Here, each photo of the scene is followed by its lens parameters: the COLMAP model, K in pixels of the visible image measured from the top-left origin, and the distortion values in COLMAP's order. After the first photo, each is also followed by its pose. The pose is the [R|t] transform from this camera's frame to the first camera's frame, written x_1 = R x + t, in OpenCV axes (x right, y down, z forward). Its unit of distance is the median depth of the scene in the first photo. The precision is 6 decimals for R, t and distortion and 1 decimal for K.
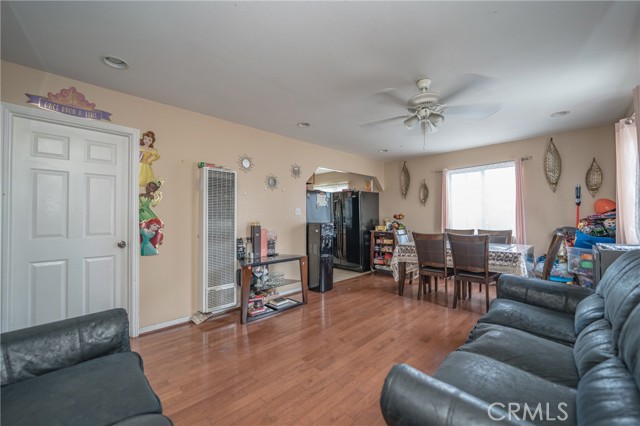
lens RADIAL K [[258.1, 0, 321.3], [0, 258.1, 212.9], [0, 0, 1]] dist [-0.002559, -0.000144]
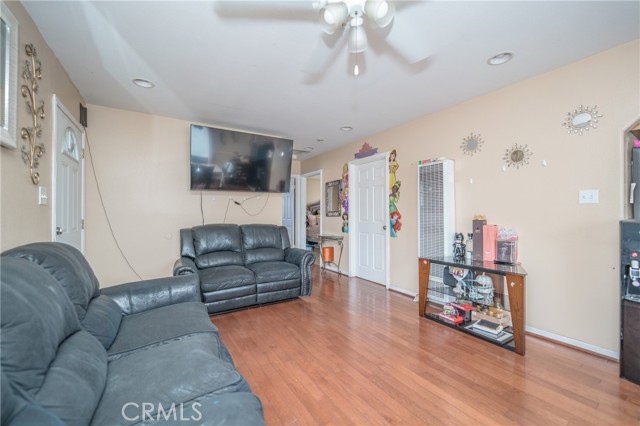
lens RADIAL K [[261.7, 0, 315.7], [0, 261.7, 211.4], [0, 0, 1]] dist [-0.002336, -0.000199]
pose [[-0.241021, 0.004670, -0.970509, 0.650596], [0.029992, 0.999547, -0.002639, 0.010578], [0.970056, -0.029744, -0.241051, 0.708298]]
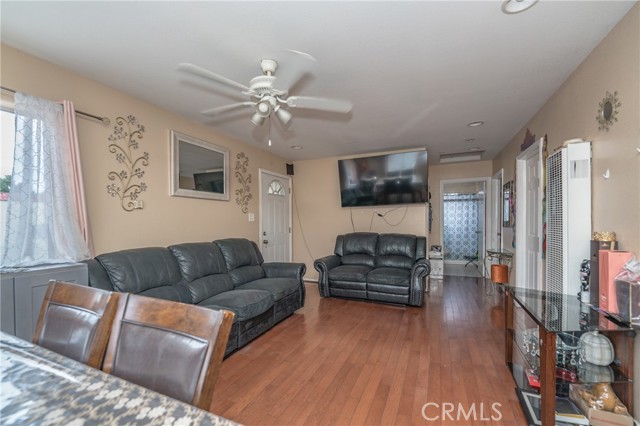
lens RADIAL K [[264.7, 0, 321.6], [0, 264.7, 227.6], [0, 0, 1]] dist [-0.000983, -0.000121]
pose [[-0.936283, 0.027422, -0.350175, 0.388238], [0.027337, 0.999613, 0.005188, 0.008441], [0.350182, -0.004715, -0.936670, 1.271197]]
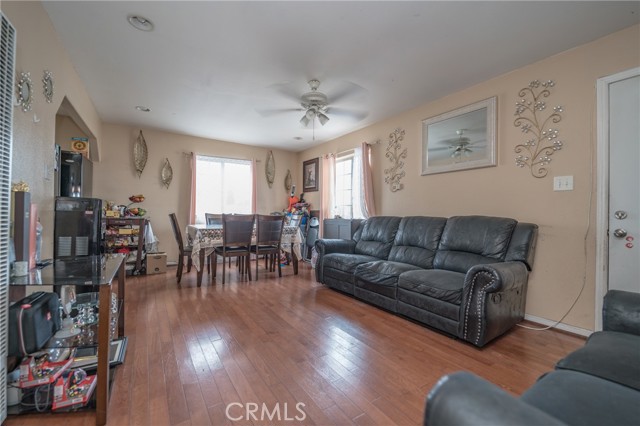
lens RADIAL K [[261.7, 0, 315.7], [0, 261.7, 211.4], [0, 0, 1]] dist [-0.002336, -0.000199]
pose [[0.232586, 0.024098, 0.972277, -0.523433], [-0.042017, 0.999009, -0.014710, 0.065460], [-0.971668, -0.037431, 0.233368, 0.465409]]
